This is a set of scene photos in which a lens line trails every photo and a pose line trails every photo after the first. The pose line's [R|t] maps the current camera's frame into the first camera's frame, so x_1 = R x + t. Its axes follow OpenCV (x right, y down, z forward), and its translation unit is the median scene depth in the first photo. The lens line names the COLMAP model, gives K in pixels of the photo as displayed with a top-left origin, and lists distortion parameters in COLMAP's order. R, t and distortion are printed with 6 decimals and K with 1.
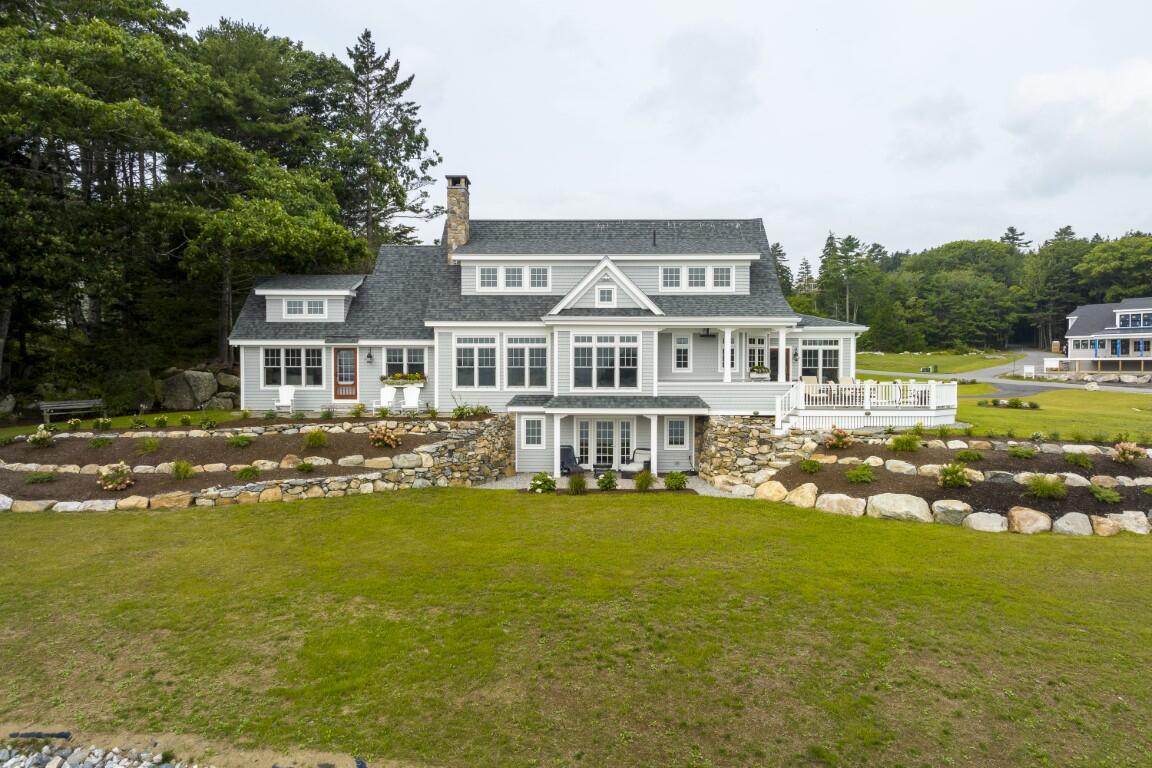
lens RADIAL K [[801.4, 0, 574.2], [0, 801.4, 391.0], [0, 0, 1]] dist [-0.001015, -0.004524]
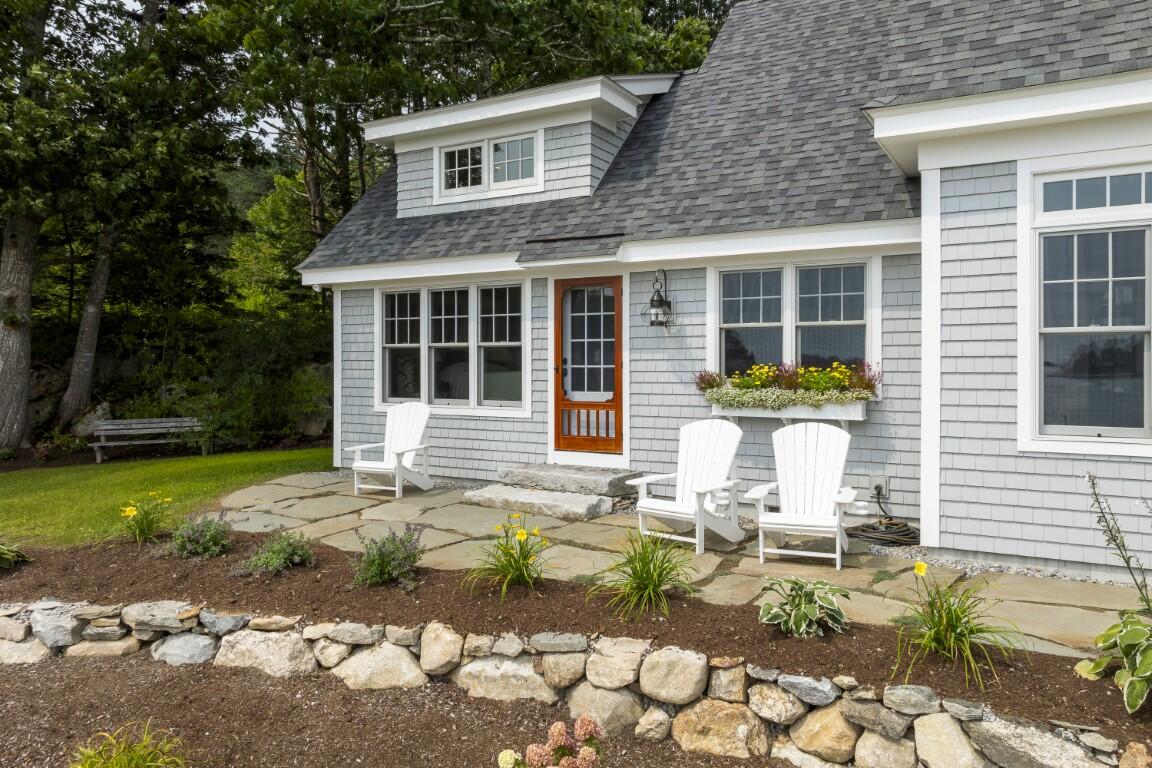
lens RADIAL K [[801.4, 0, 579.5], [0, 801.4, 369.0], [0, 0, 1]] dist [-0.001015, -0.004524]
pose [[0.873604, 0.000904, -0.486636, -0.150176], [-0.012382, 0.999716, -0.020372, -0.014925], [0.486480, 0.023823, 0.873367, 0.772056]]
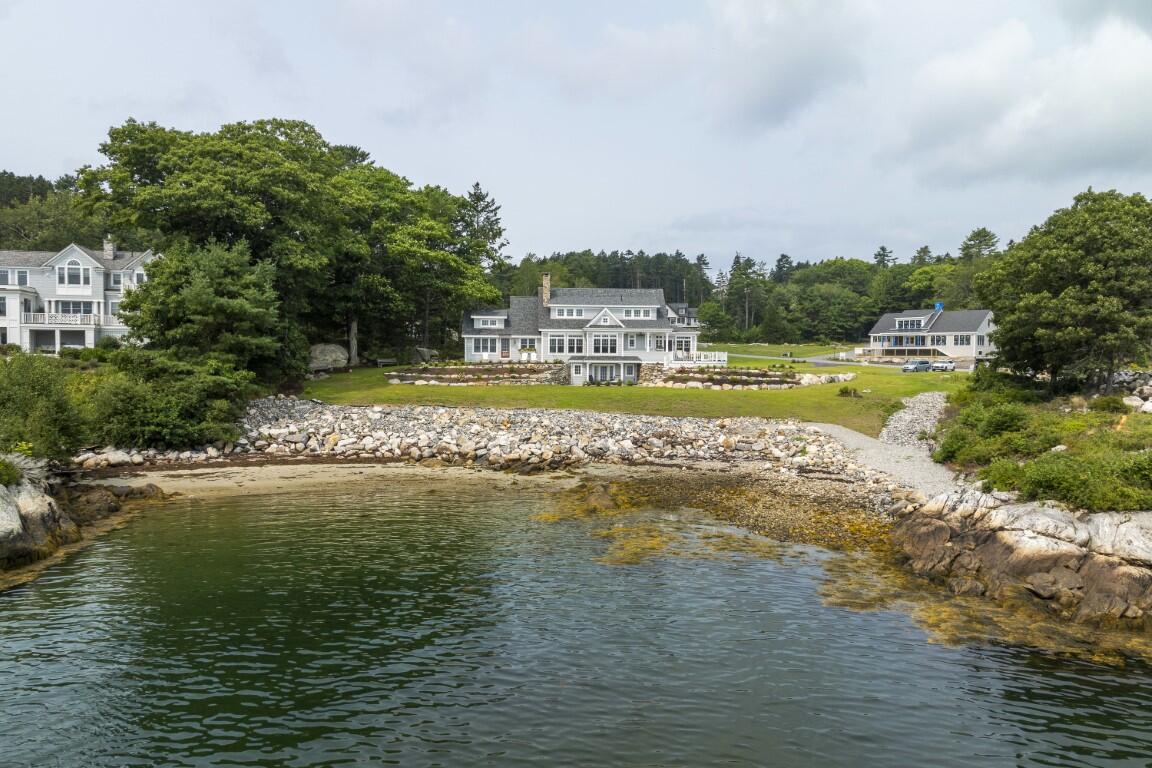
lens RADIAL K [[802.7, 0, 569.7], [0, 802.7, 392.7], [0, 0, 1]] dist [0.007866, -0.005334]
pose [[0.997527, 0.002912, 0.070229, -0.269786], [-0.003811, 0.999913, 0.012666, 0.094872], [-0.070186, -0.012902, 0.997450, -1.727513]]
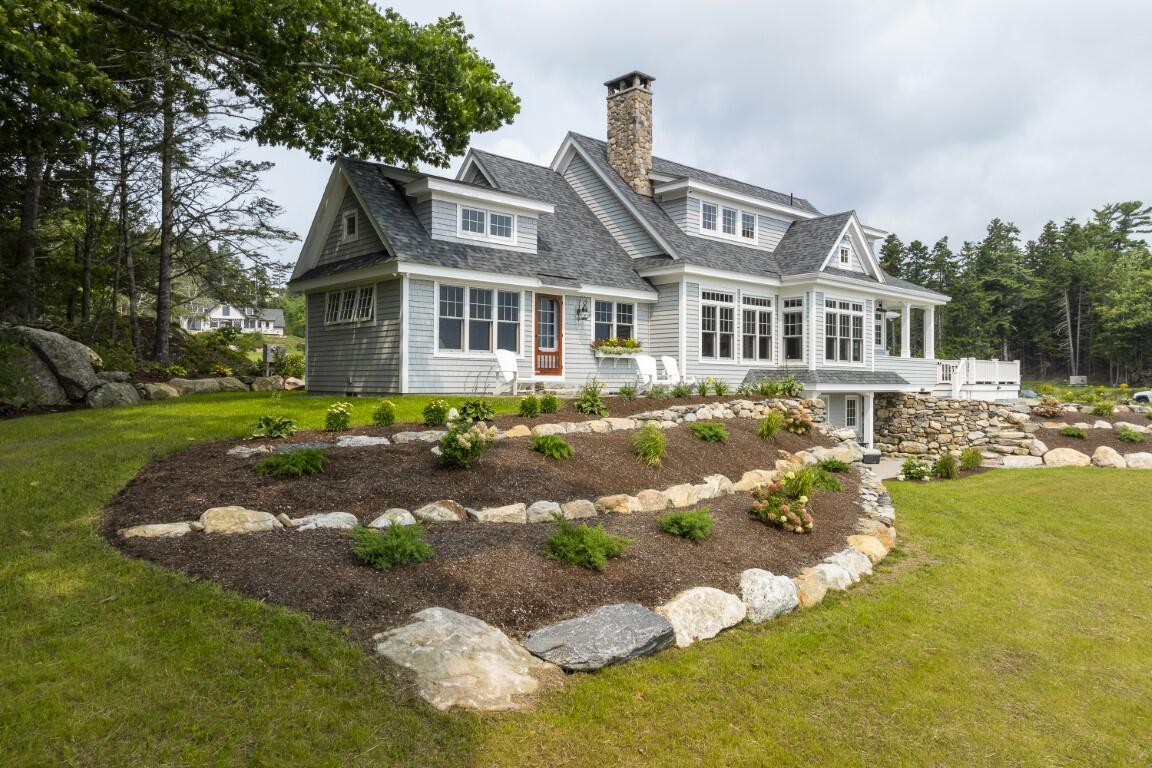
lens RADIAL K [[801.4, 0, 571.8], [0, 801.4, 379.9], [0, 0, 1]] dist [-0.001015, -0.004524]
pose [[0.725865, 0.005124, 0.687818, -0.742274], [0.016767, 0.999543, -0.025140, 0.031771], [-0.687632, 0.029781, 0.725448, 0.547779]]
